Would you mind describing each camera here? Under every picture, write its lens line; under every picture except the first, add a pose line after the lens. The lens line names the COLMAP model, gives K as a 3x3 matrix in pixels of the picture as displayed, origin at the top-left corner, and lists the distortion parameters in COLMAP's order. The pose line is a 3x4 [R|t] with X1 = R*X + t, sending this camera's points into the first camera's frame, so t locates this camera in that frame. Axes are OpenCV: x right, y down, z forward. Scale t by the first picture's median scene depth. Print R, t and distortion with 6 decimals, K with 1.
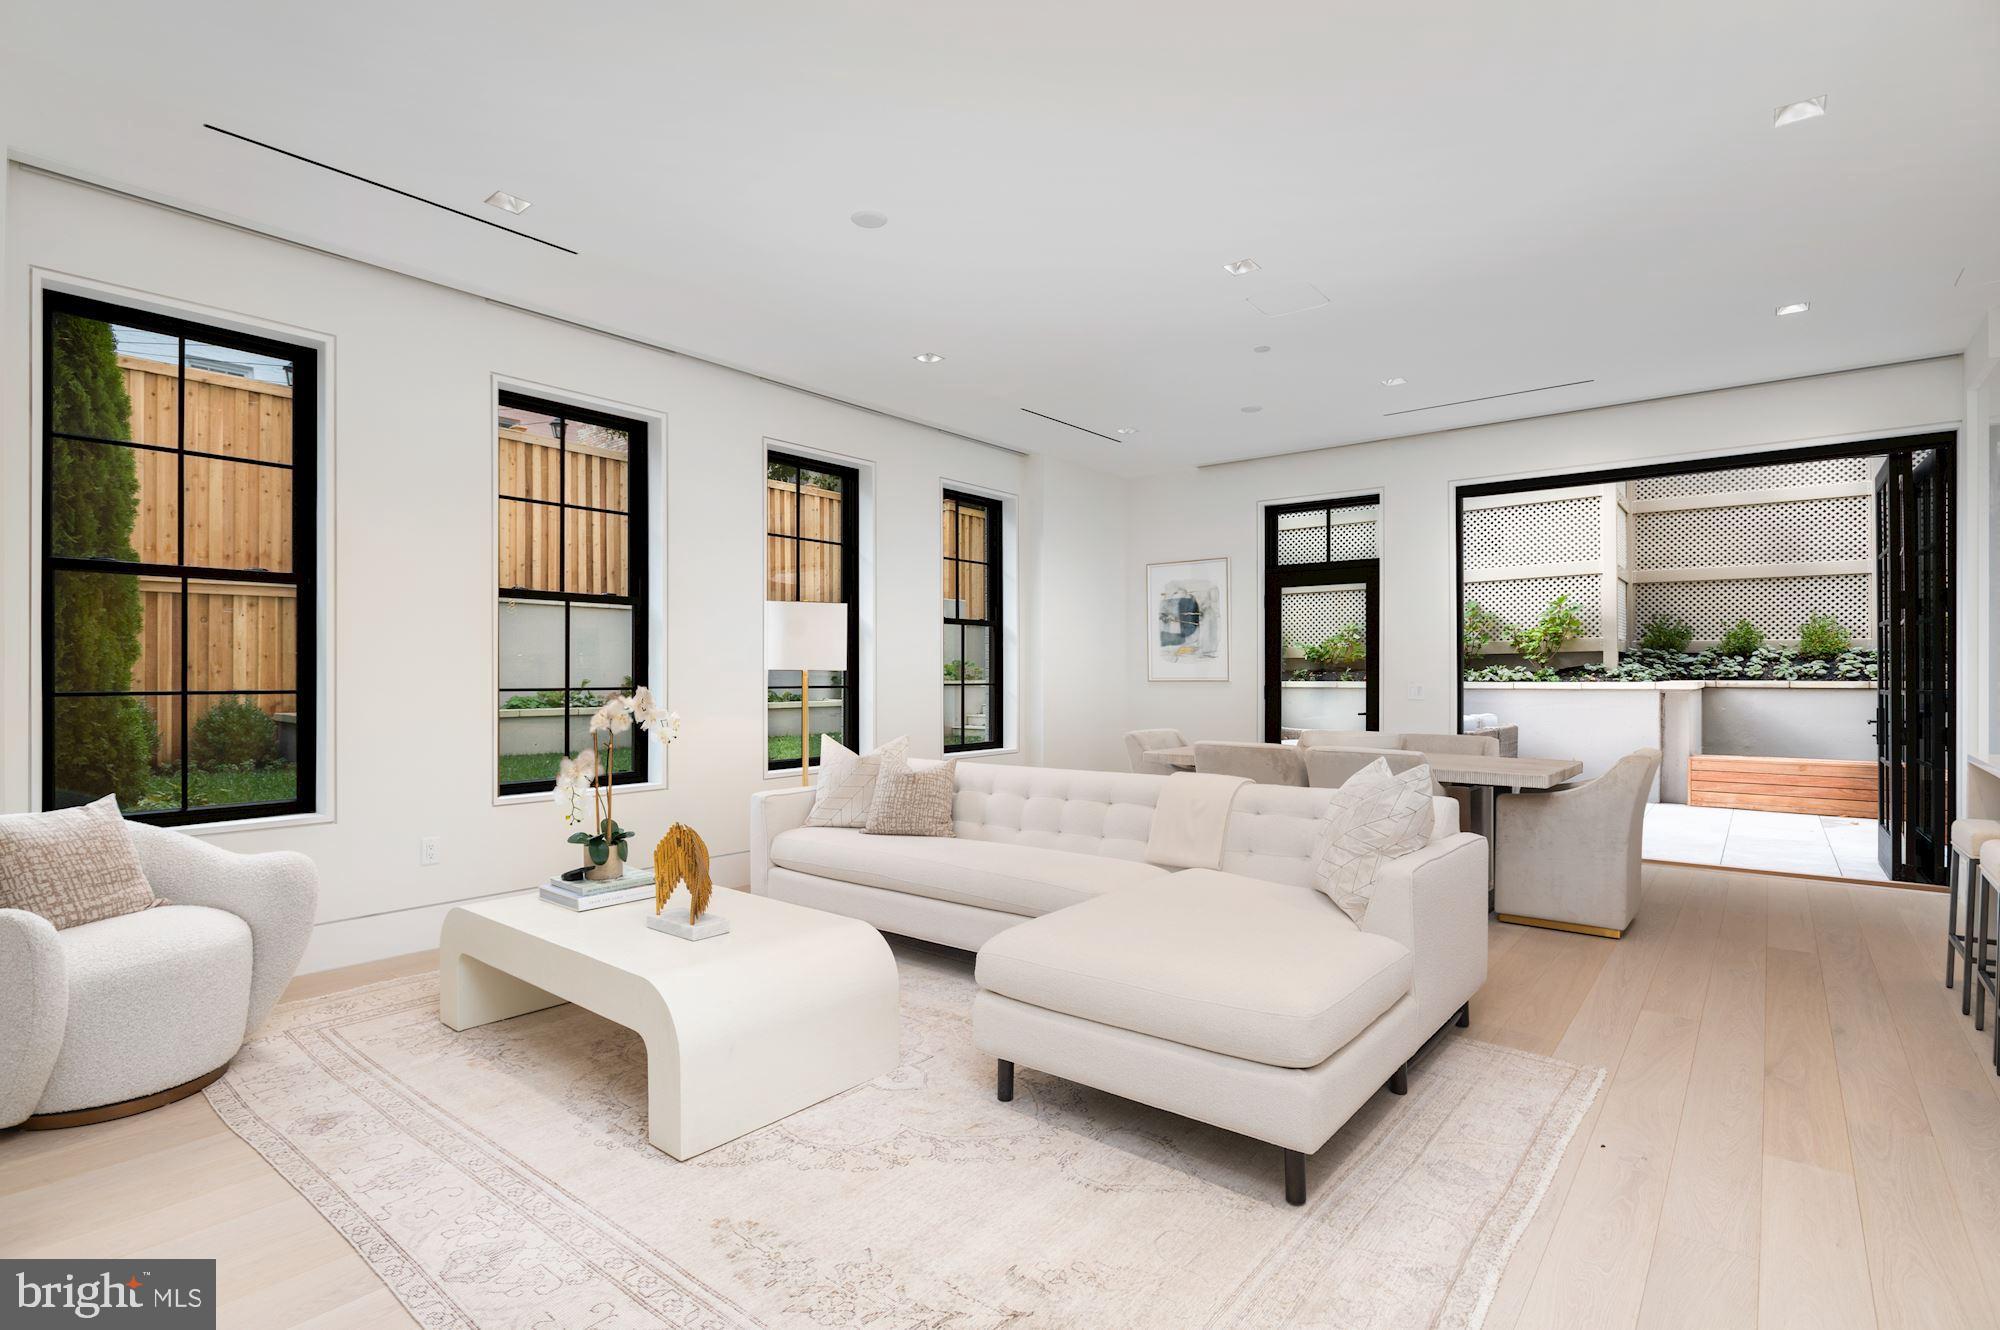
lens RADIAL K [[954.6, 0, 1005.5], [0, 954.6, 674.6], [0, 0, 1]] dist [-0.013975, -0.000567]
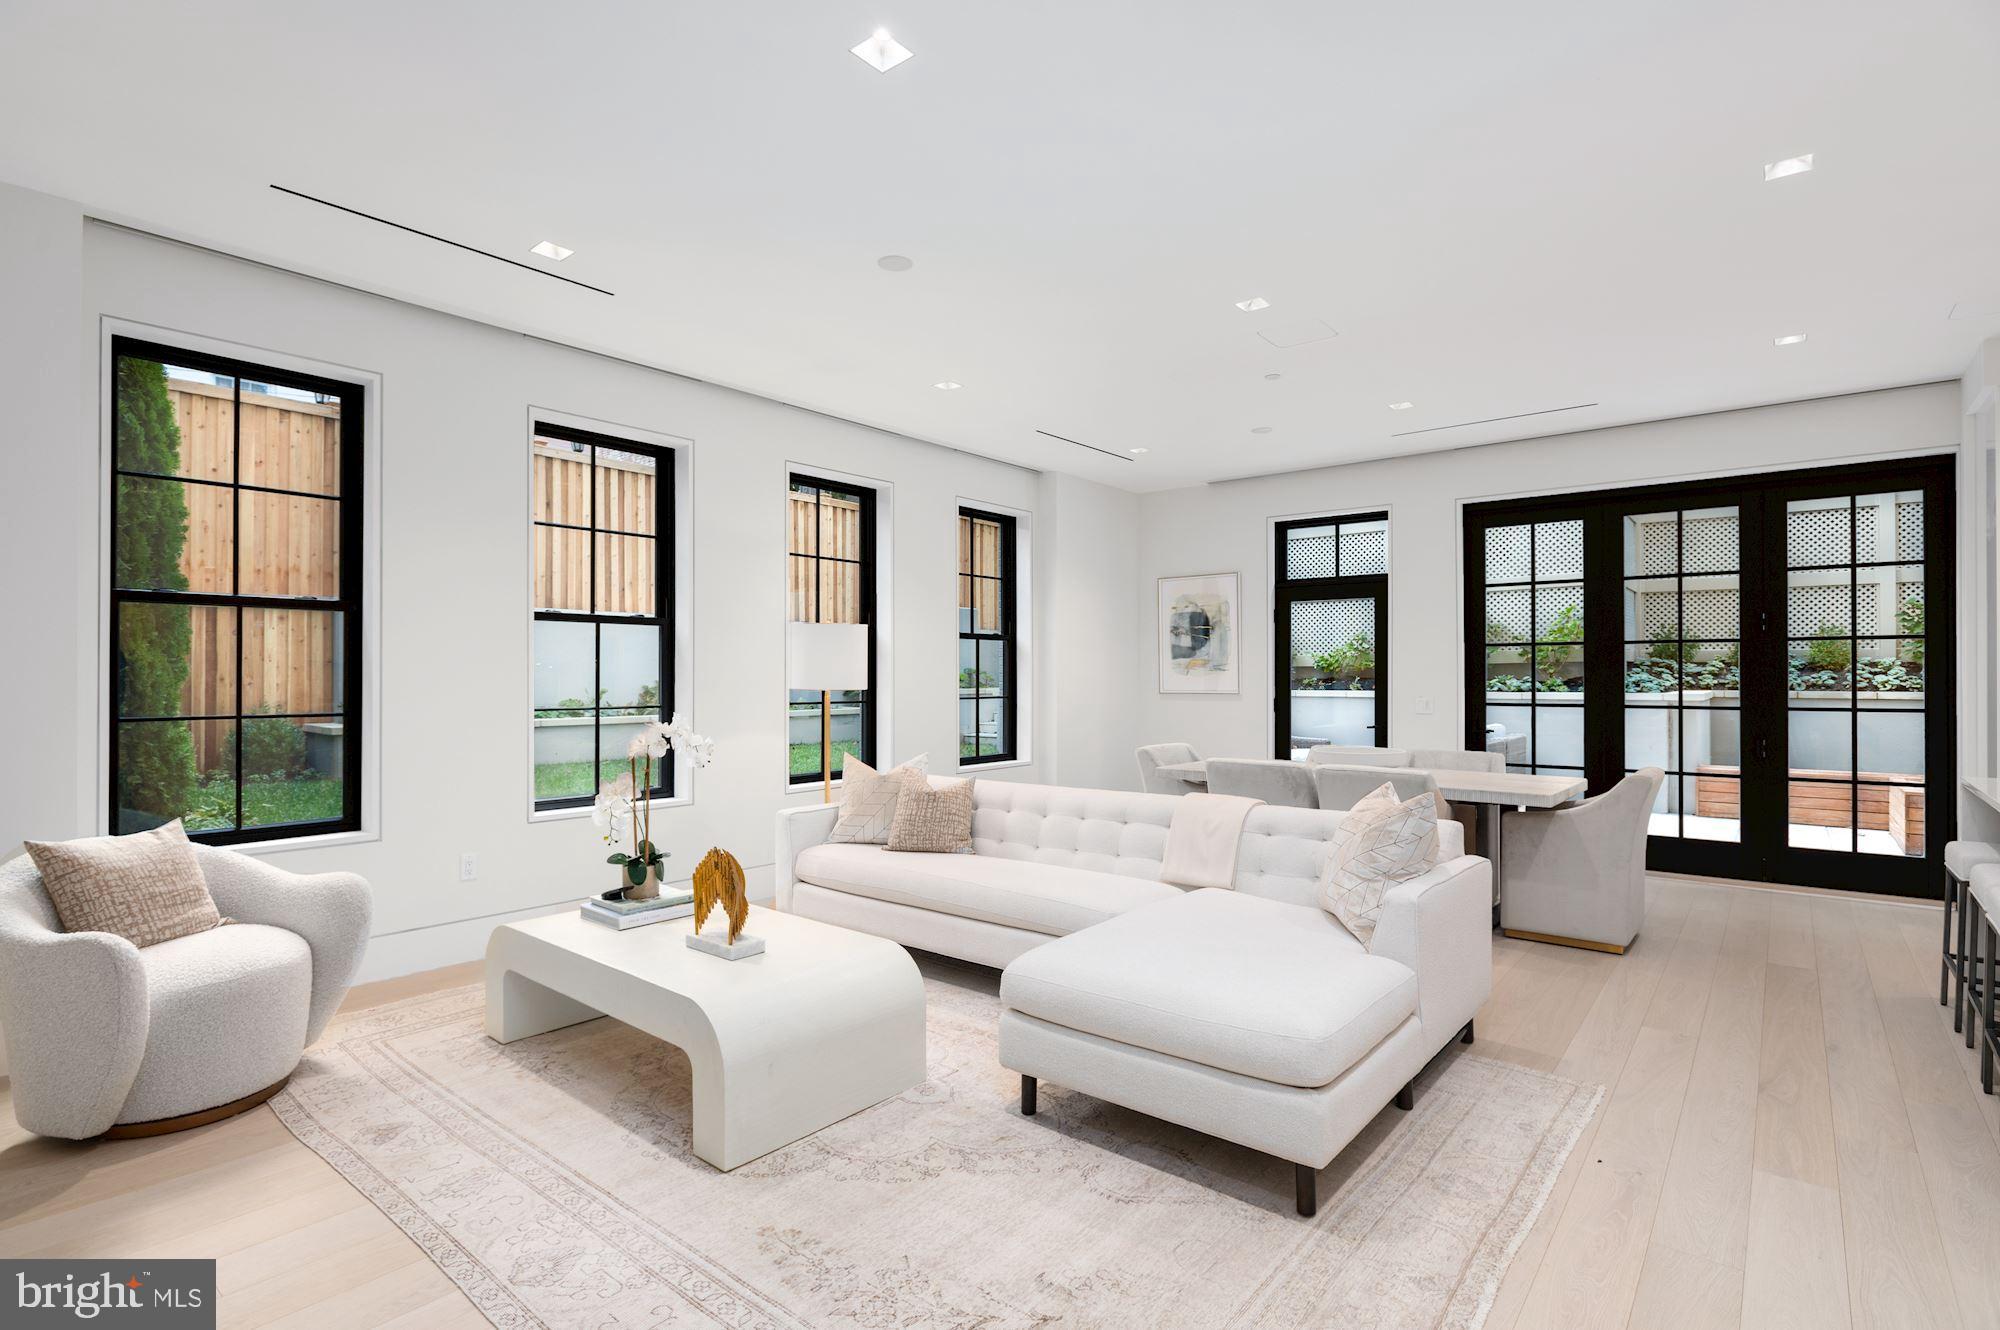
lens RADIAL K [[955.9, 0, 1004.6], [0, 955.9, 670.3], [0, 0, 1]] dist [-0.013998, -0.000919]
pose [[0.999956, 0.000184, -0.009398, -0.014437], [-0.000237, 0.999985, -0.005556, -0.030609], [0.009396, 0.005558, 0.999940, -0.045486]]
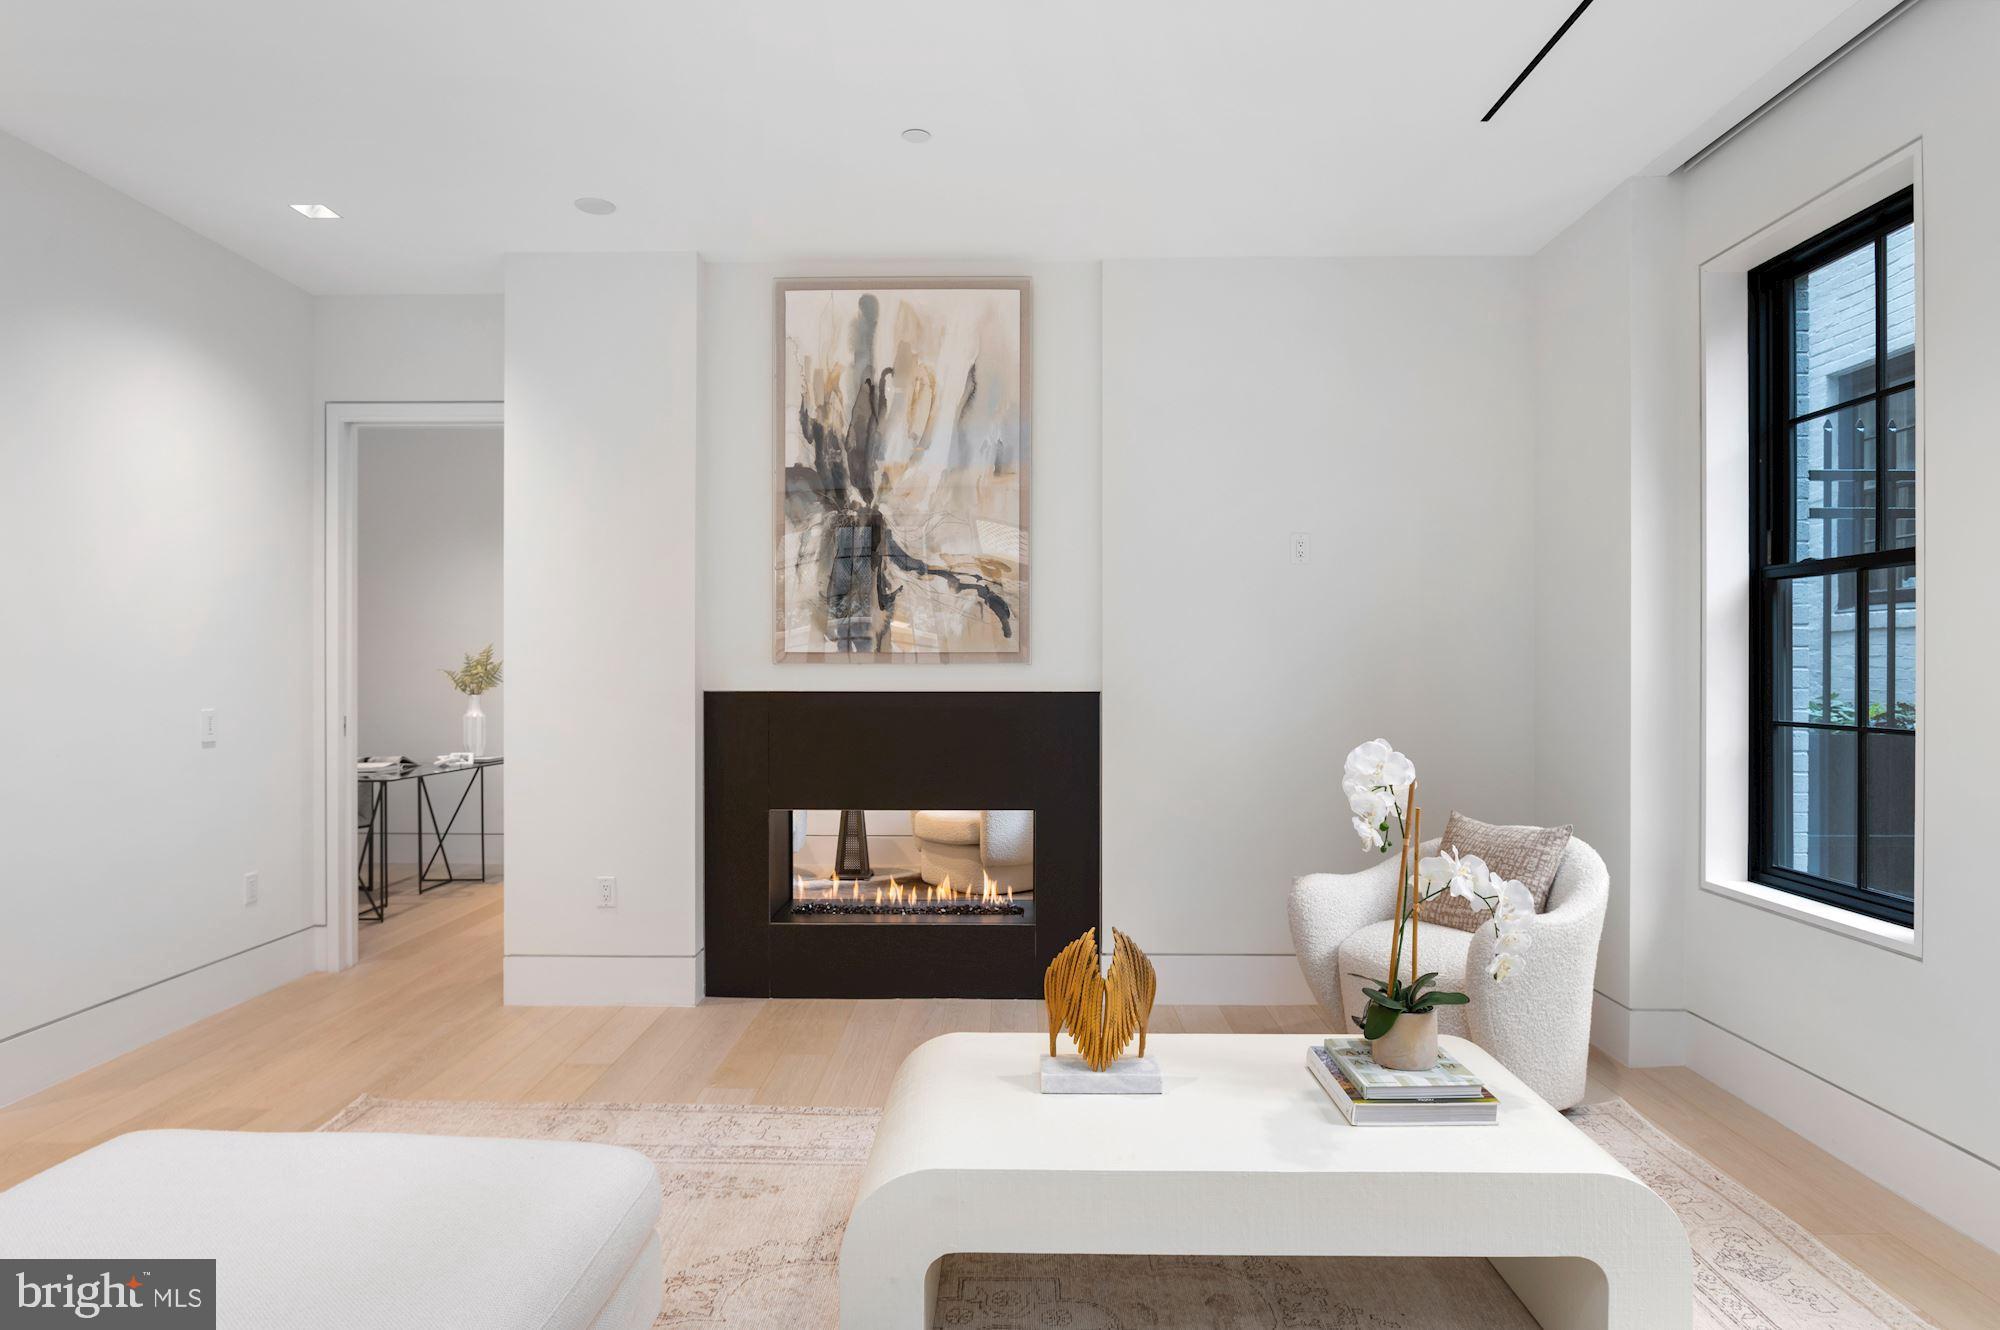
lens RADIAL K [[1136.0, 0, 992.5], [0, 1136.0, 673.3], [0, 0, 1]] dist [-0.016342, -0.000105]
pose [[-0.787483, -0.000777, -0.616337, 0.214657], [-0.002167, 0.999997, 0.001508, -0.026003], [0.616333, 0.002523, -0.787481, 1.453765]]
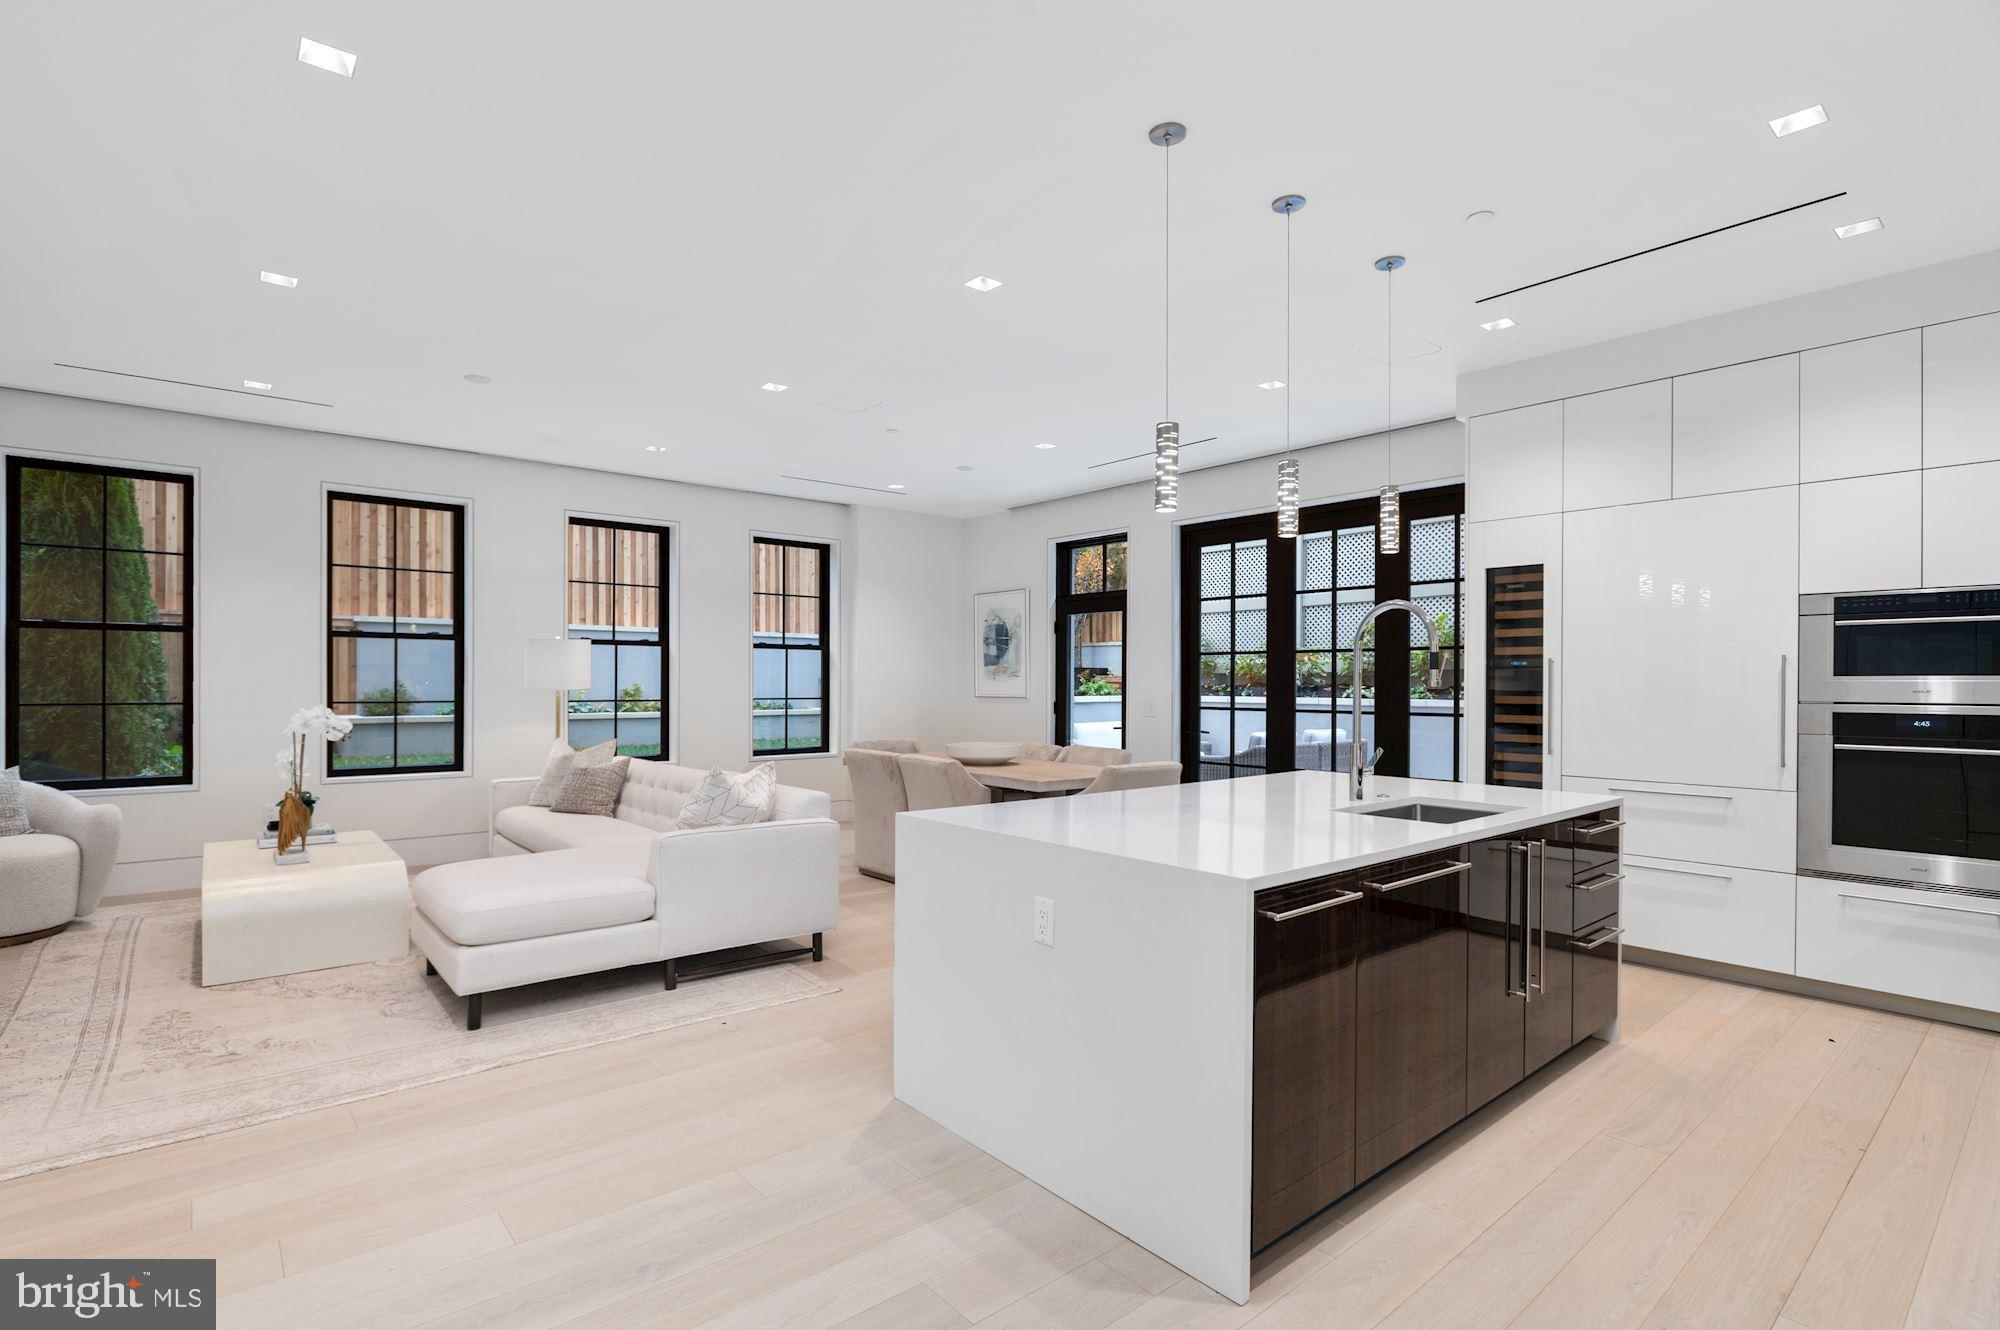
lens RADIAL K [[954.6, 0, 1005.5], [0, 954.6, 674.6], [0, 0, 1]] dist [-0.013975, -0.000567]
pose [[0.982906, 0.003289, -0.184079, 1.013569], [-0.004731, 0.999961, -0.007395, -0.029027], [0.184048, 0.008140, 0.982884, -0.292949]]
